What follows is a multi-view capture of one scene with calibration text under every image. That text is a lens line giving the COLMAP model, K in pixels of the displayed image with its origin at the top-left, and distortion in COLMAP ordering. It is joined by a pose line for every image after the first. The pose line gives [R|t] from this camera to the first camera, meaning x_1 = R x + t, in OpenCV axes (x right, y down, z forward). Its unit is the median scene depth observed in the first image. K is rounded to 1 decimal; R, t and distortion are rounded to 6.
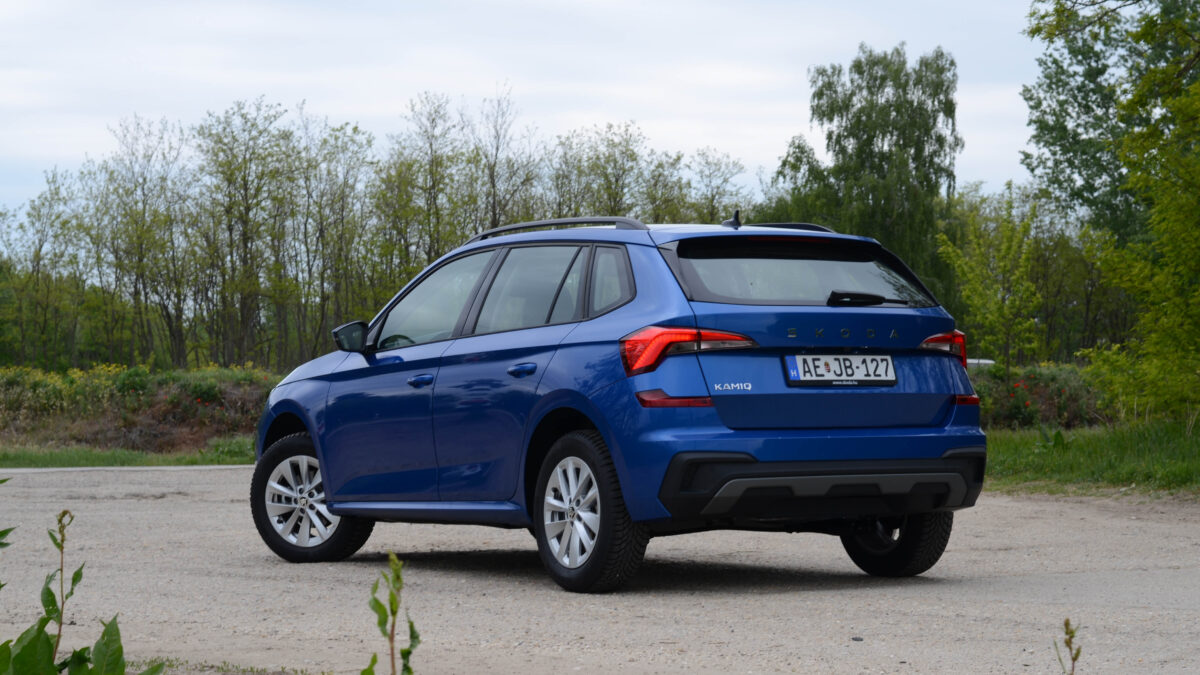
lens RADIAL K [[3034.8, 0, 599.2], [0, 3034.8, 343.8], [0, 0, 1]] dist [0.006864, 0.000000]
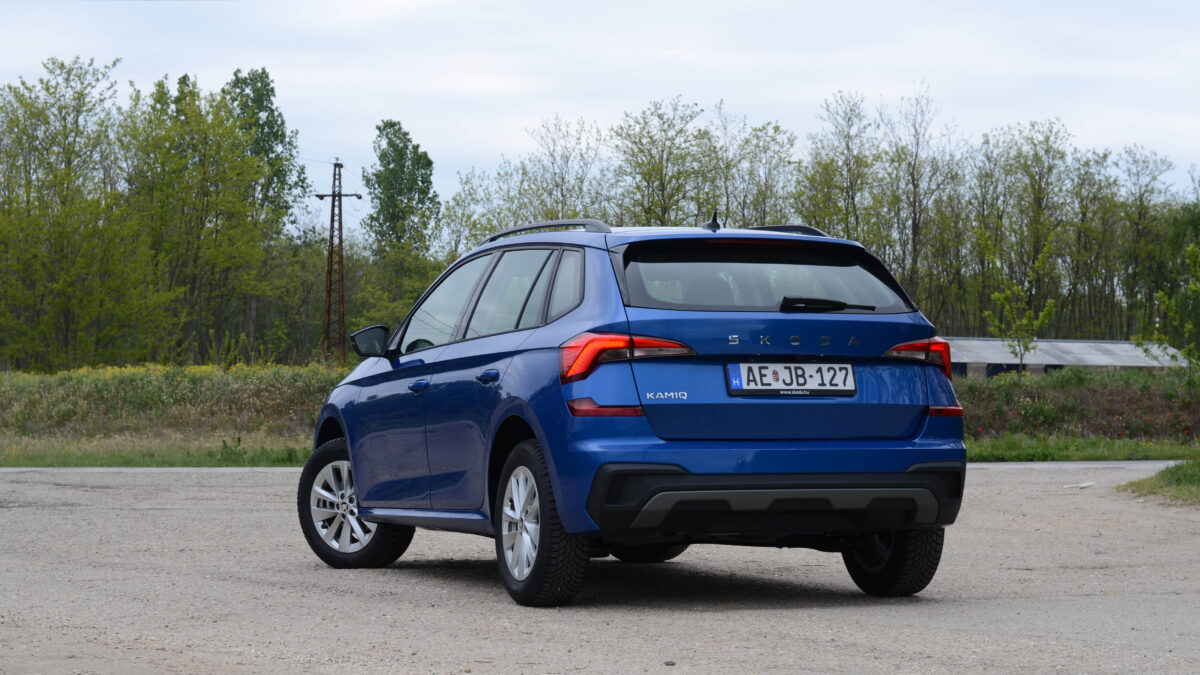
lens RADIAL K [[3034.8, 0, 597.3], [0, 3034.8, 334.9], [0, 0, 1]] dist [0.006864, 0.000000]
pose [[0.984182, 0.004643, -0.177099, 0.174923], [-0.005119, 0.999984, -0.002229, -0.002624], [0.177086, 0.003100, 0.984190, 0.045229]]
